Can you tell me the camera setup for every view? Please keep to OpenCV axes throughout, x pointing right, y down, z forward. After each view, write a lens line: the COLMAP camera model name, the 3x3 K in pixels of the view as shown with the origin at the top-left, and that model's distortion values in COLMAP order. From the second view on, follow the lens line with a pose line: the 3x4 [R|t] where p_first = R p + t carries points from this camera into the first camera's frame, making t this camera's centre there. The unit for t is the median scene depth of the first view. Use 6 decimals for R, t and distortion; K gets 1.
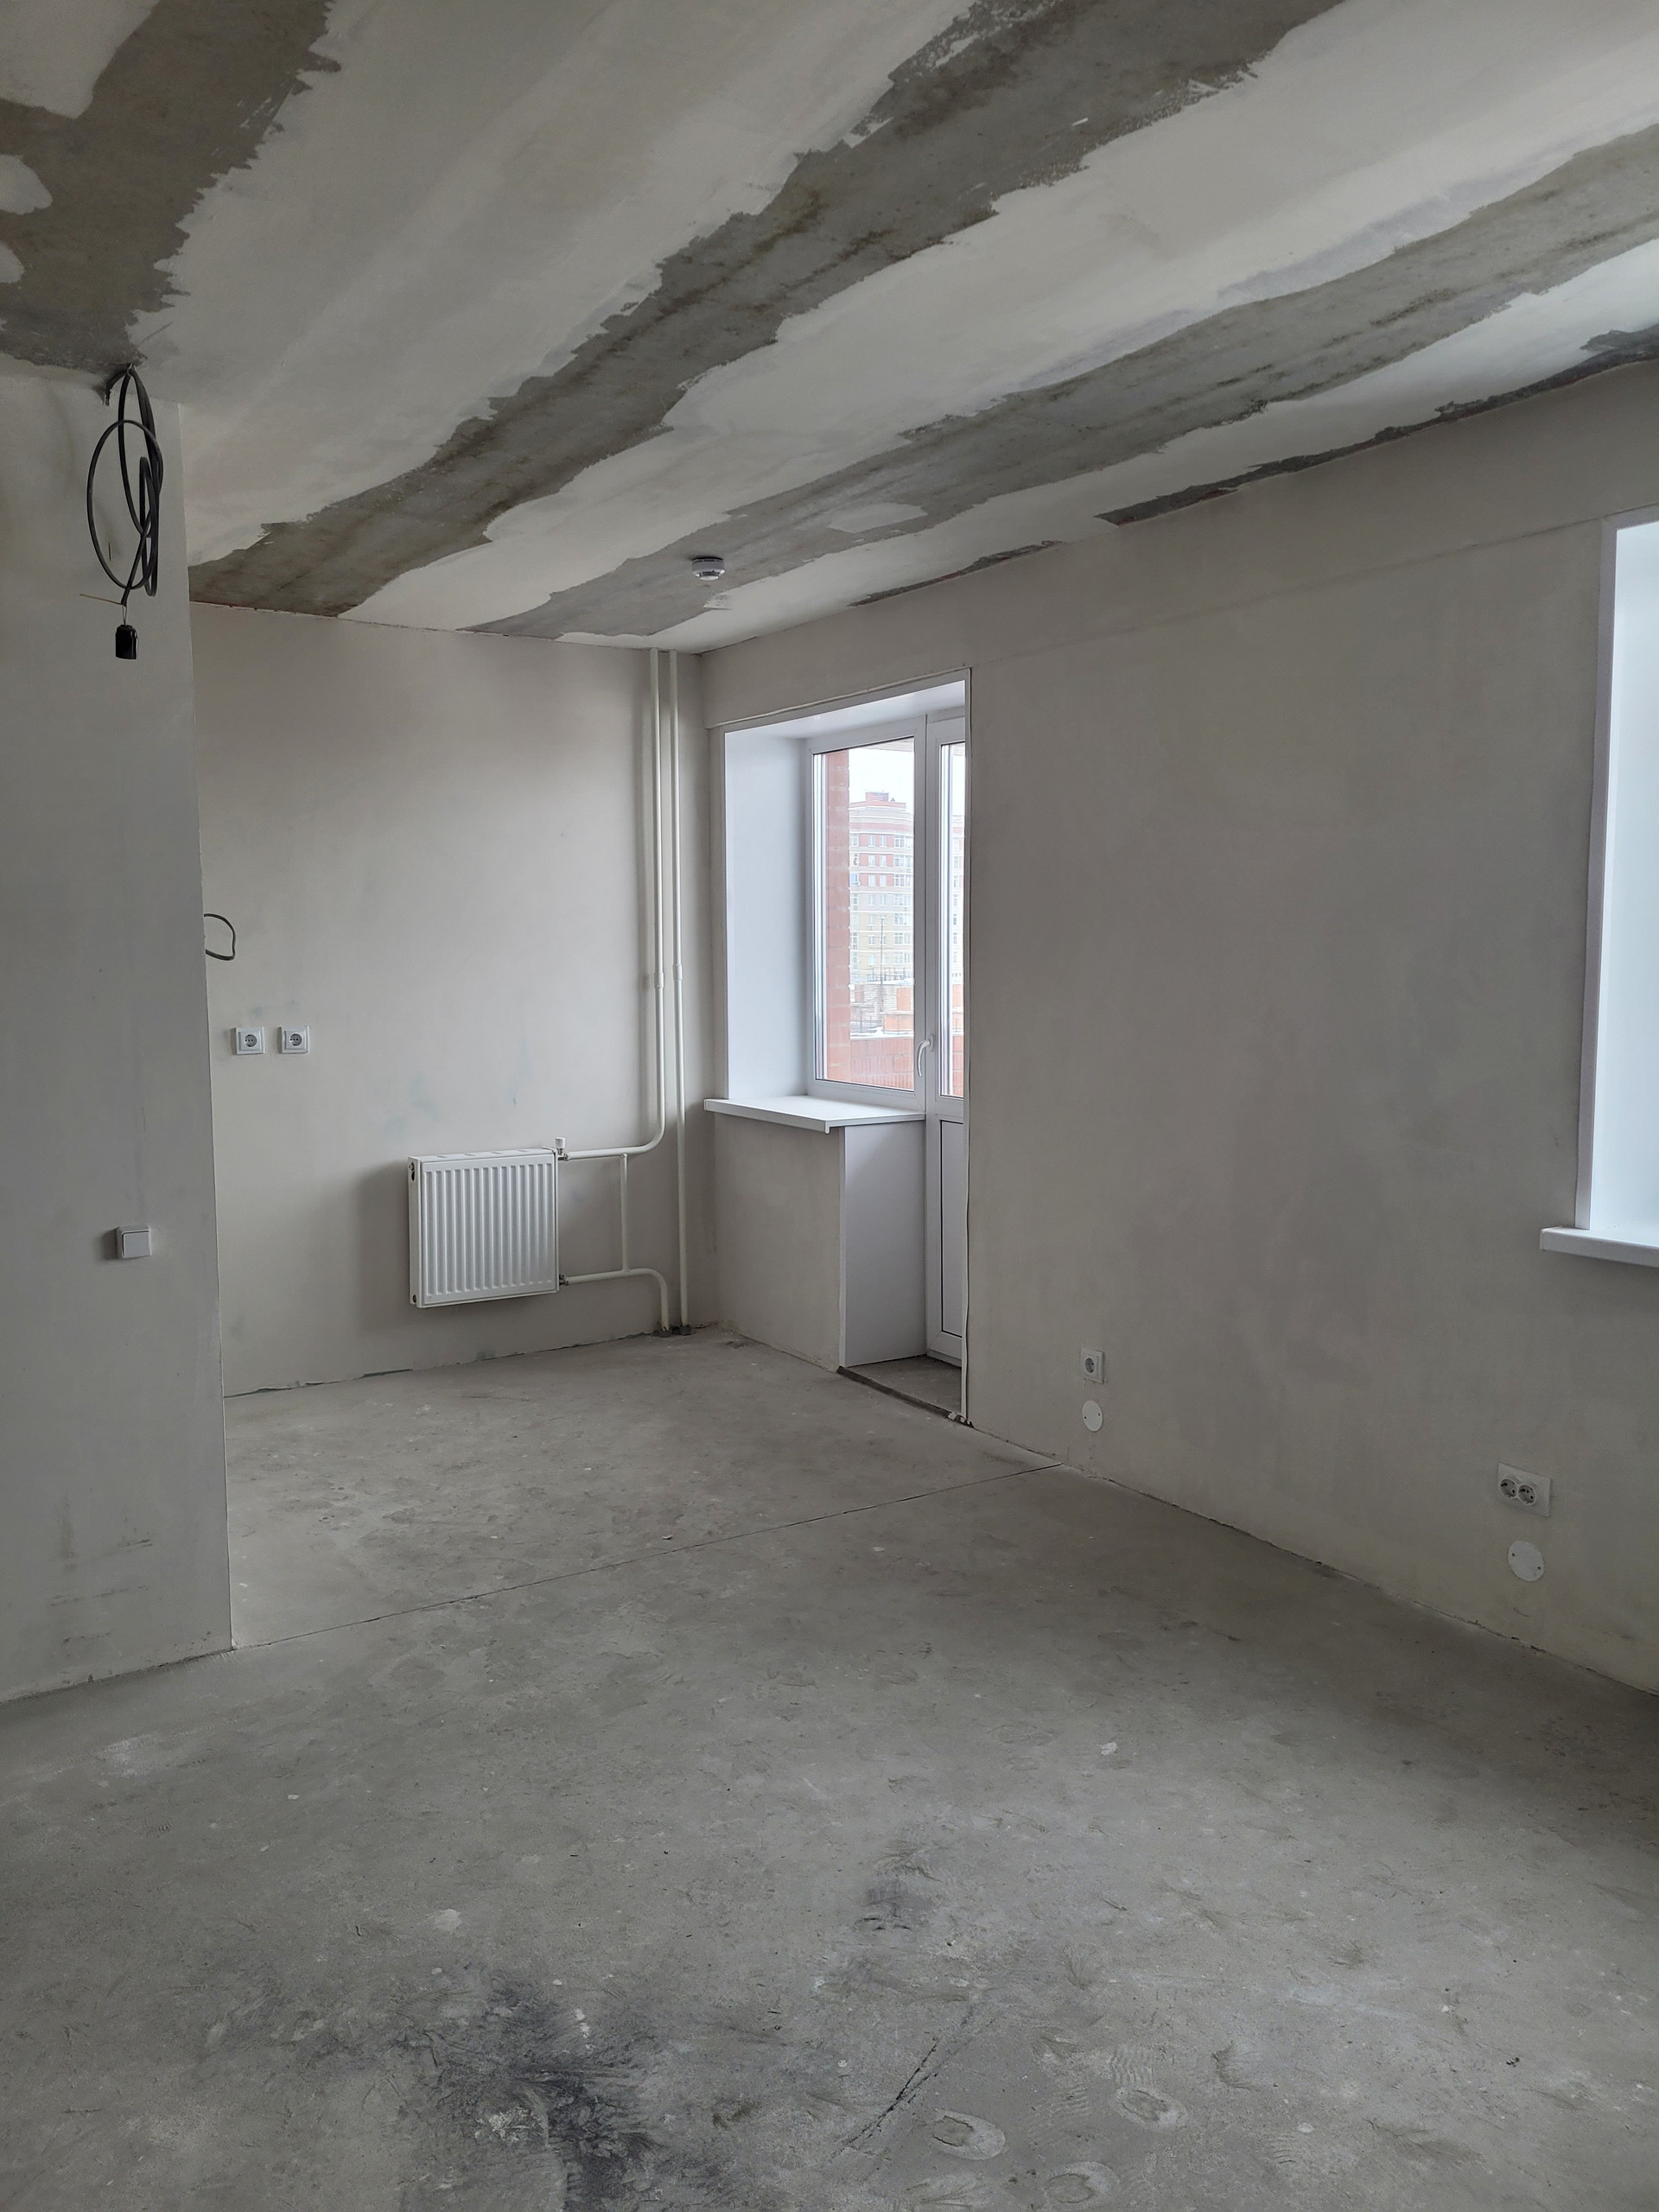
lens RADIAL K [[1665.1, 0, 848.8], [0, 1665.1, 1102.0], [0, 0, 1]] dist [0.052536, -0.052275]
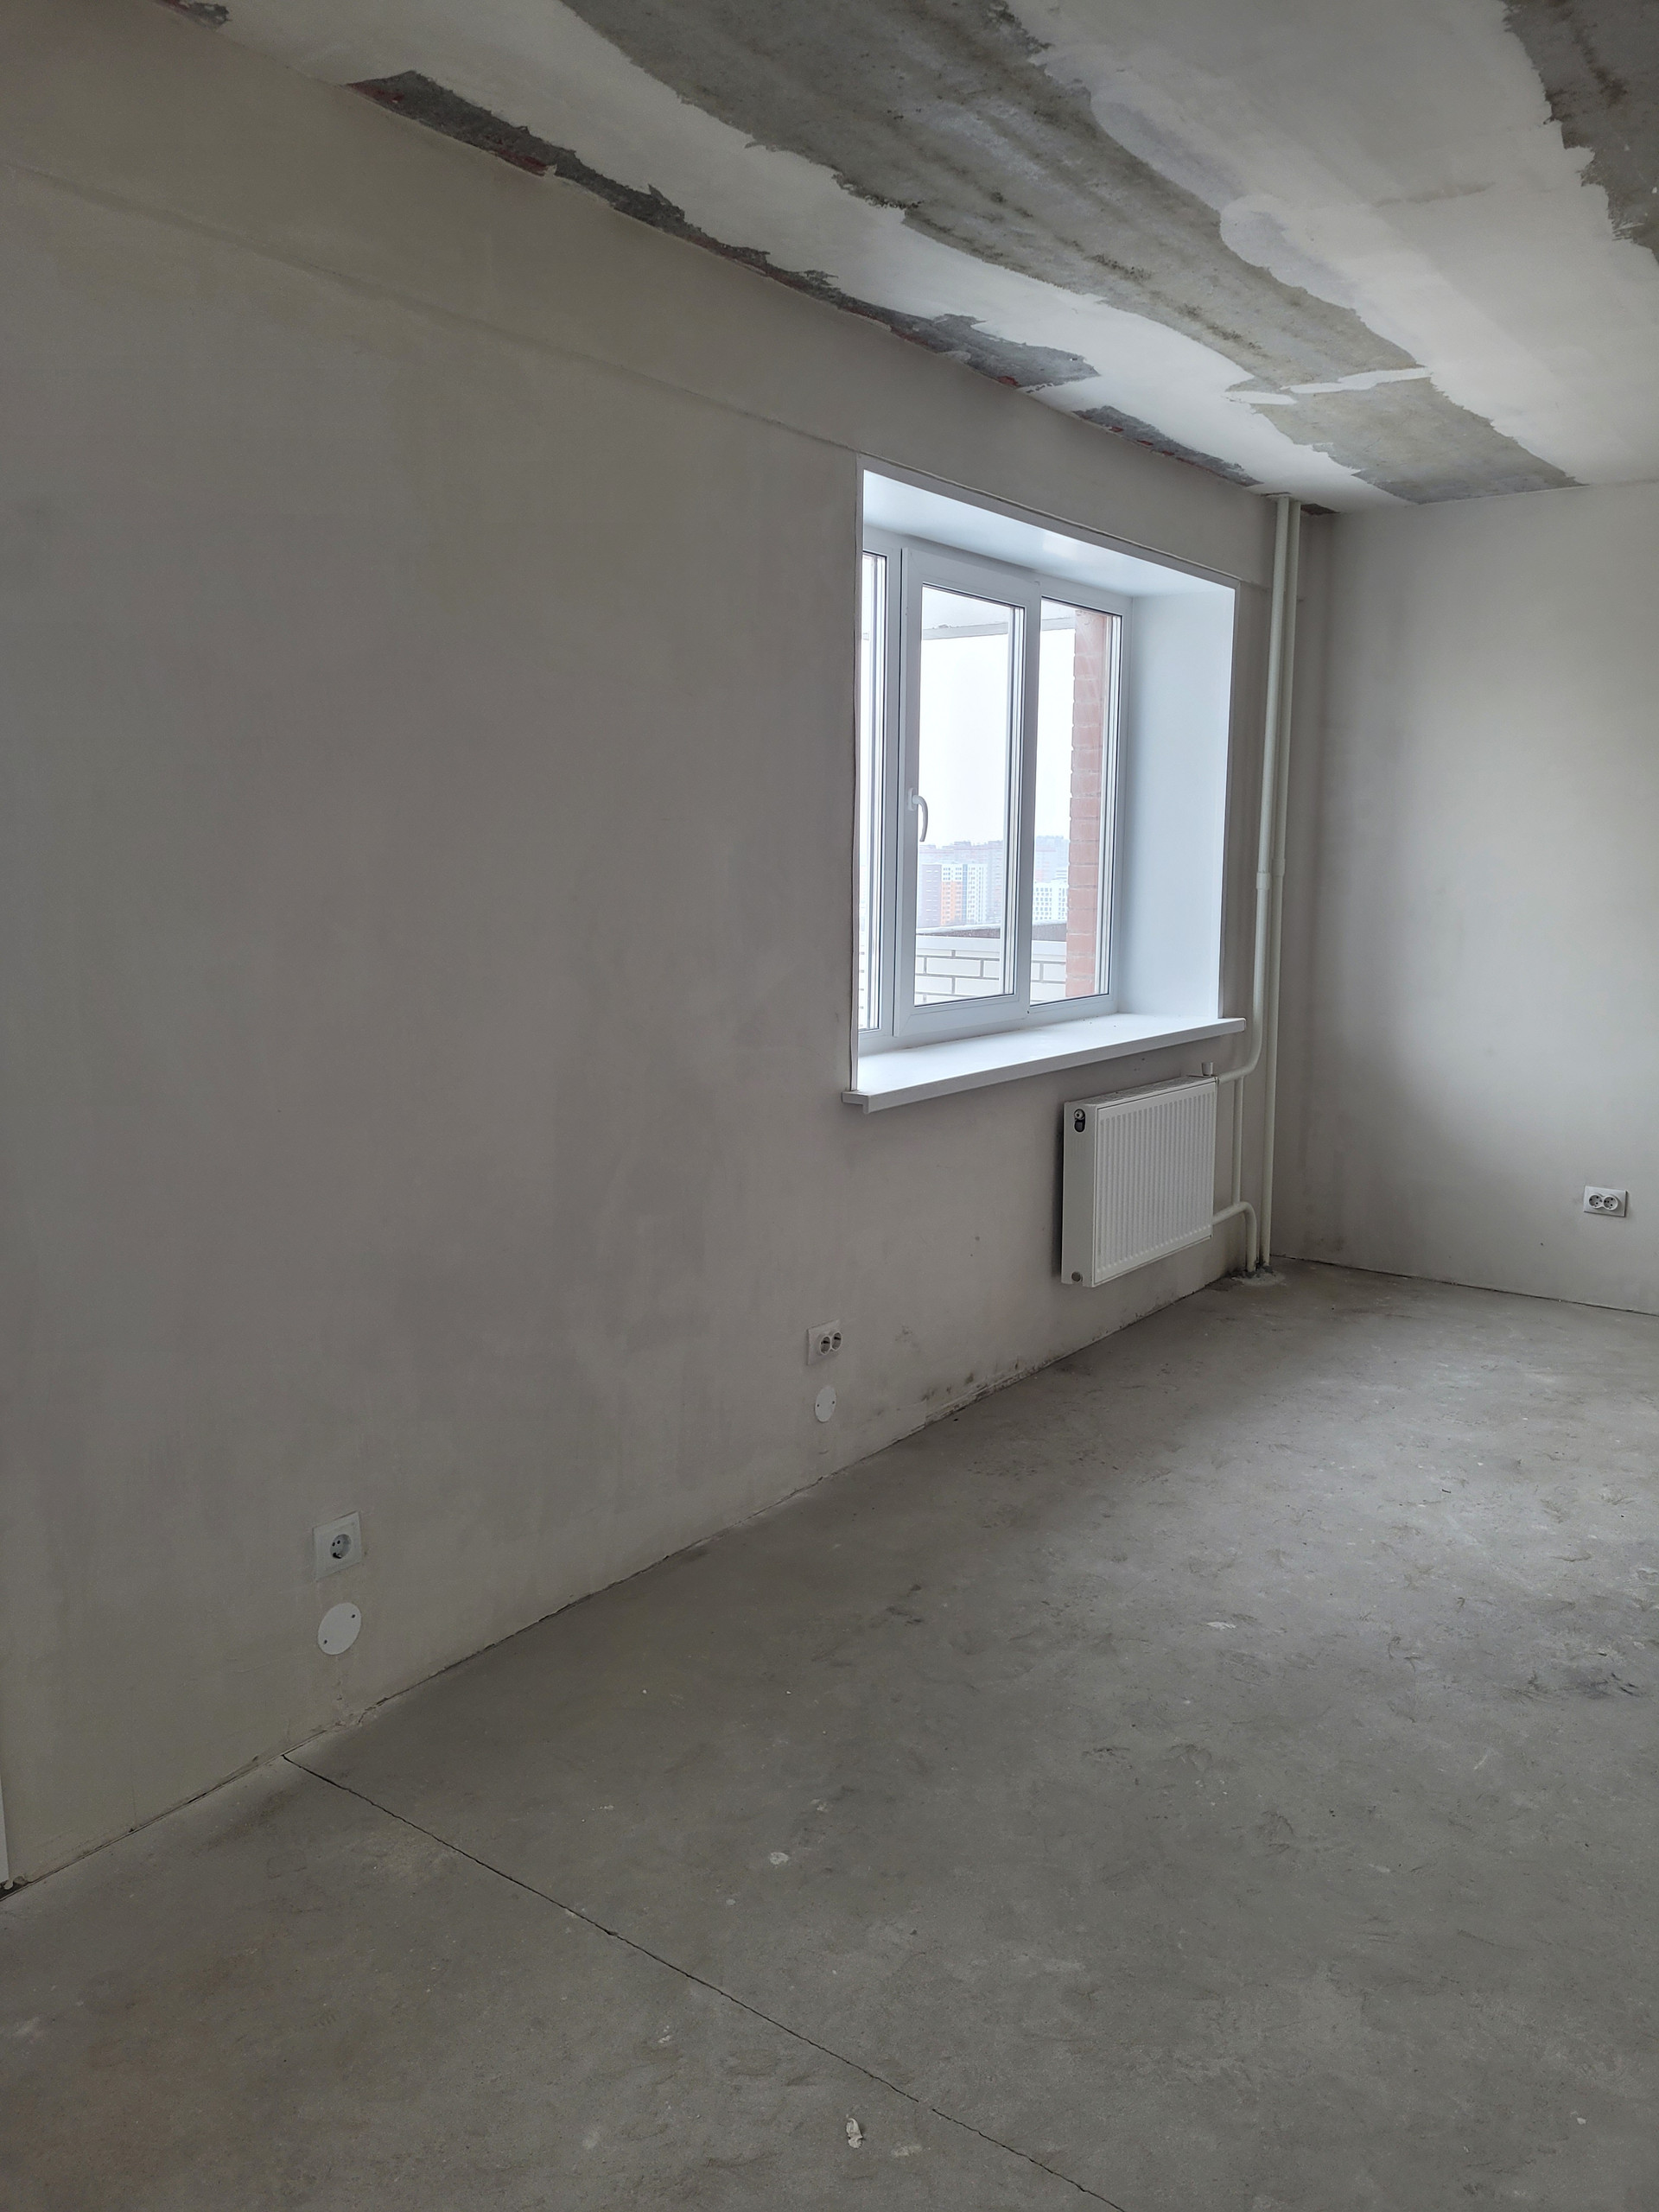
lens RADIAL K [[1665.1, 0, 848.8], [0, 1665.1, 1102.0], [0, 0, 1]] dist [0.052536, -0.052275]
pose [[-0.354972, -0.139581, 0.924398, -0.577374], [0.082298, 0.980287, 0.179623, -0.114079], [-0.931248, 0.139837, -0.336487, 1.307359]]
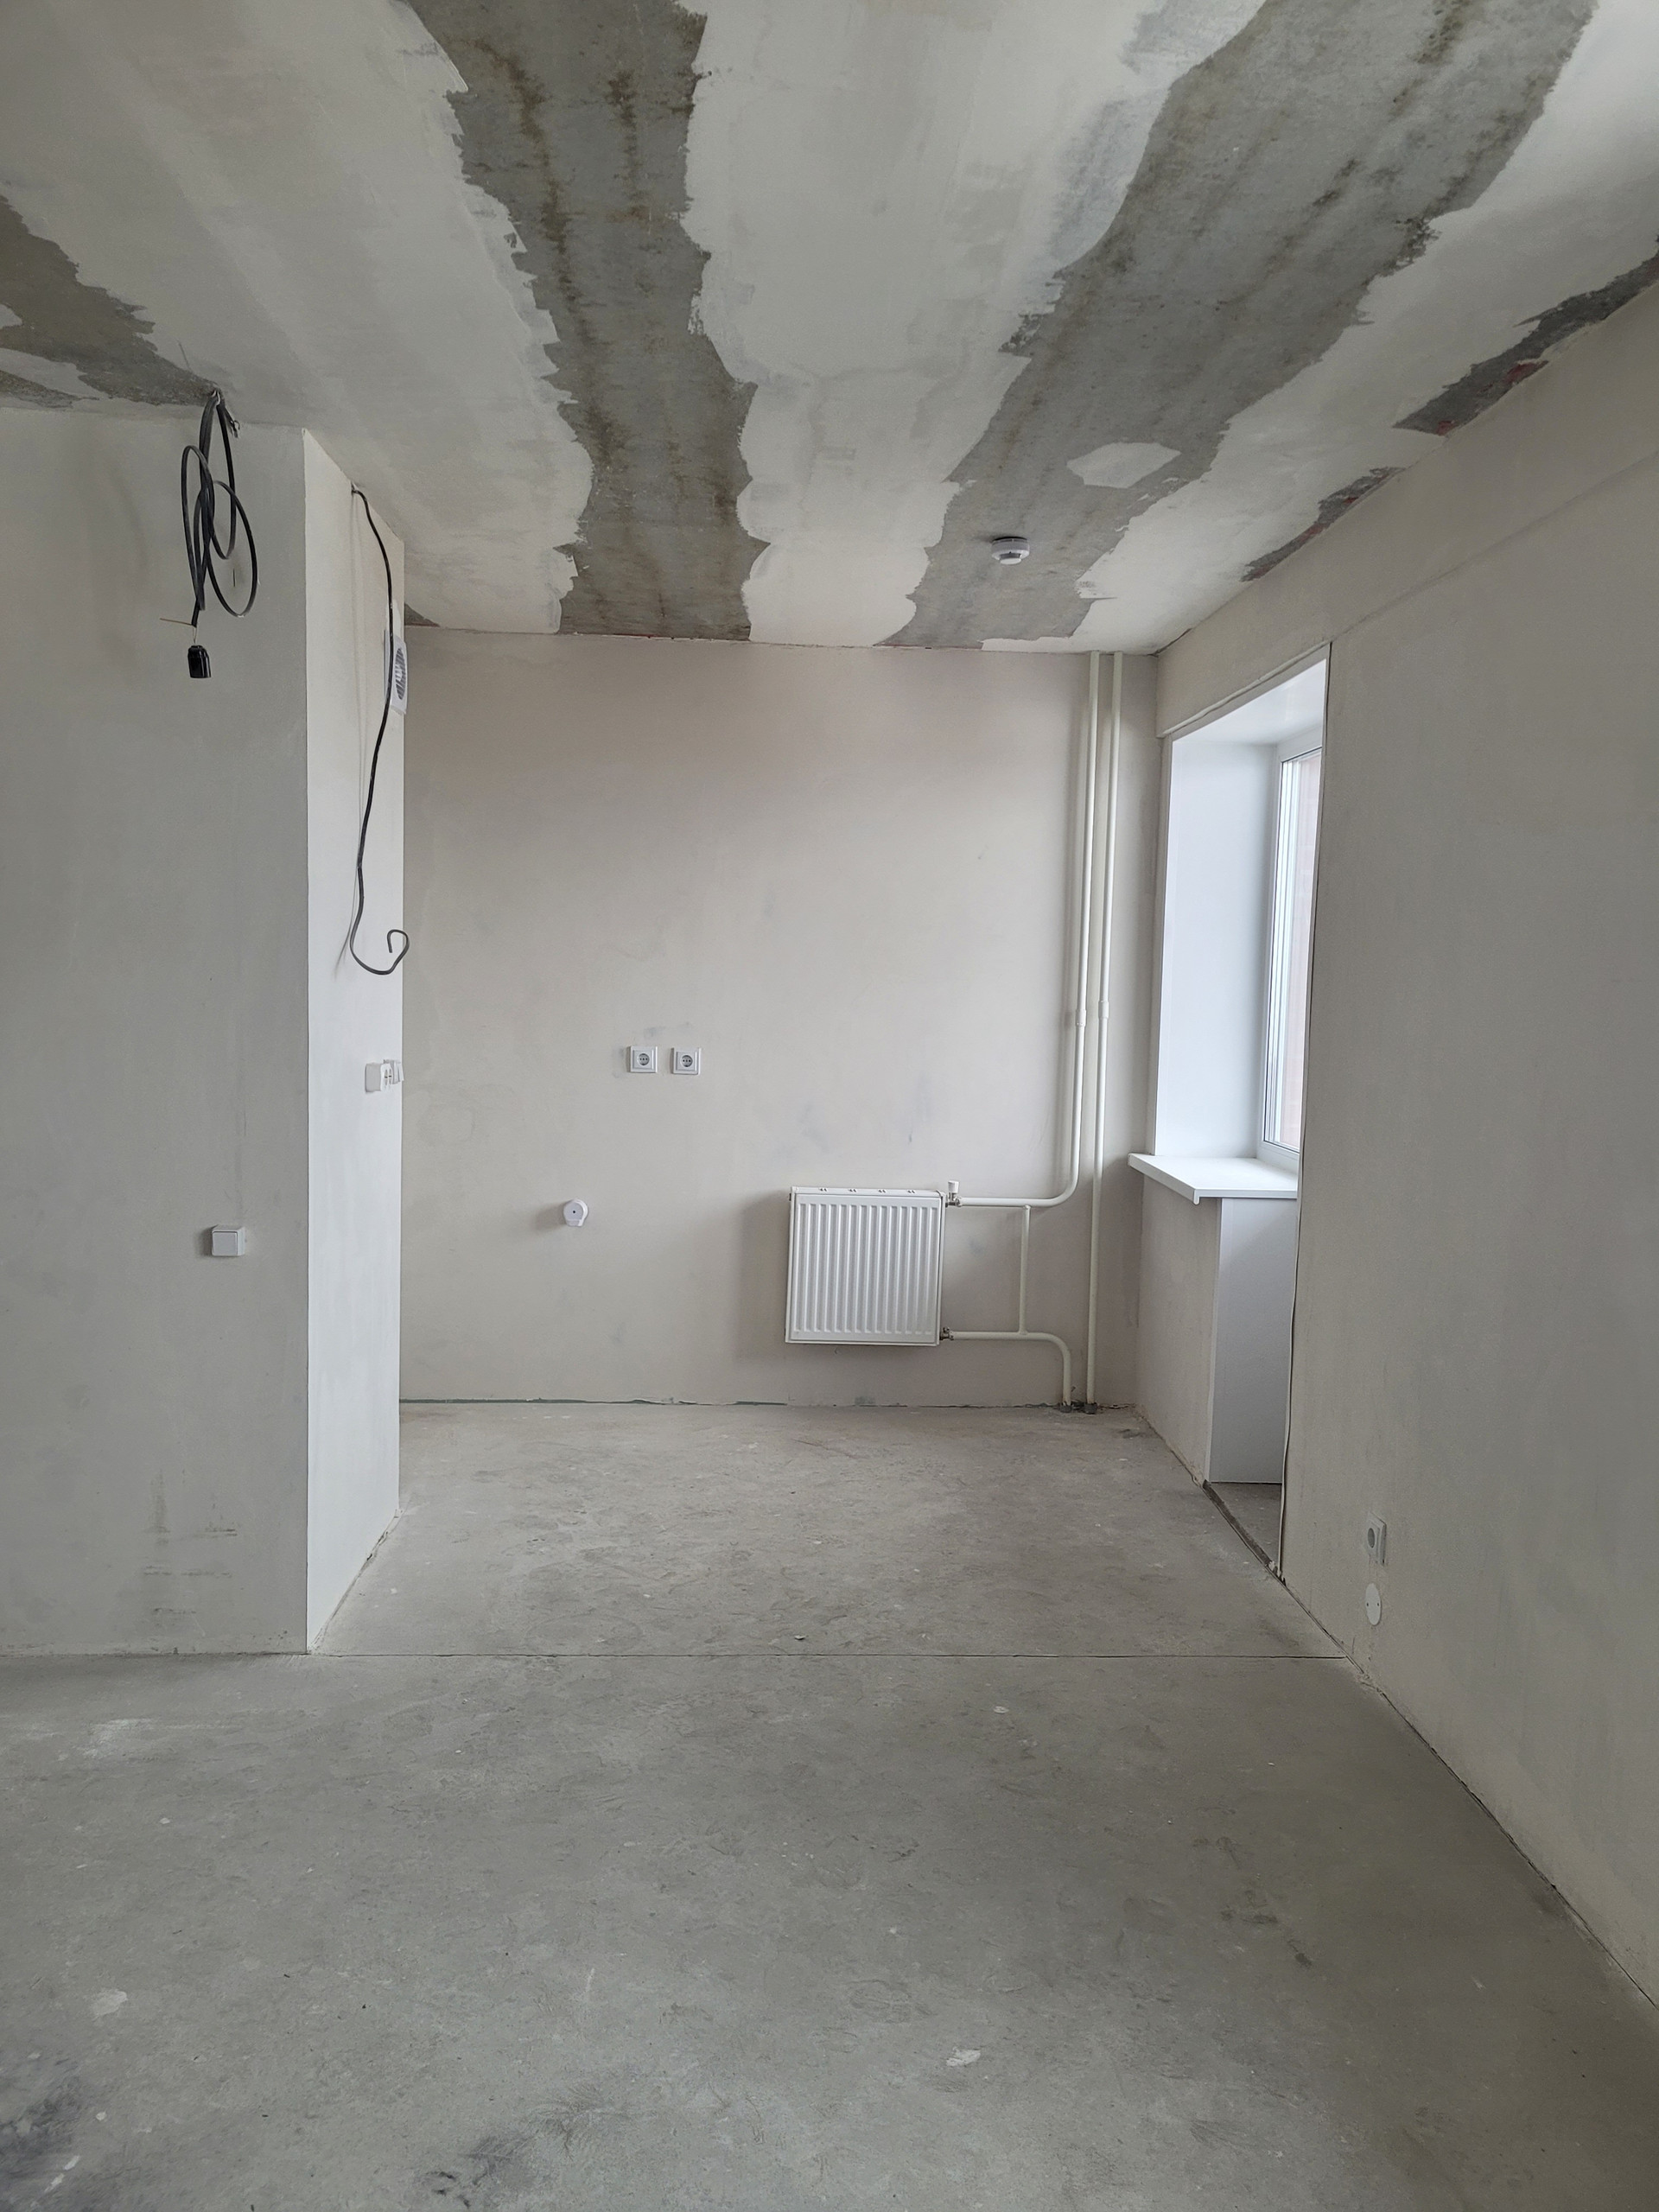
lens RADIAL K [[1660.6, 0, 850.7], [0, 1660.6, 1111.7], [0, 0, 1]] dist [0.051481, -0.049823]
pose [[0.869196, 0.068943, -0.489638, 0.386735], [-0.076745, 0.997042, 0.004151, -0.028584], [0.488476, 0.033969, 0.871916, 0.268380]]
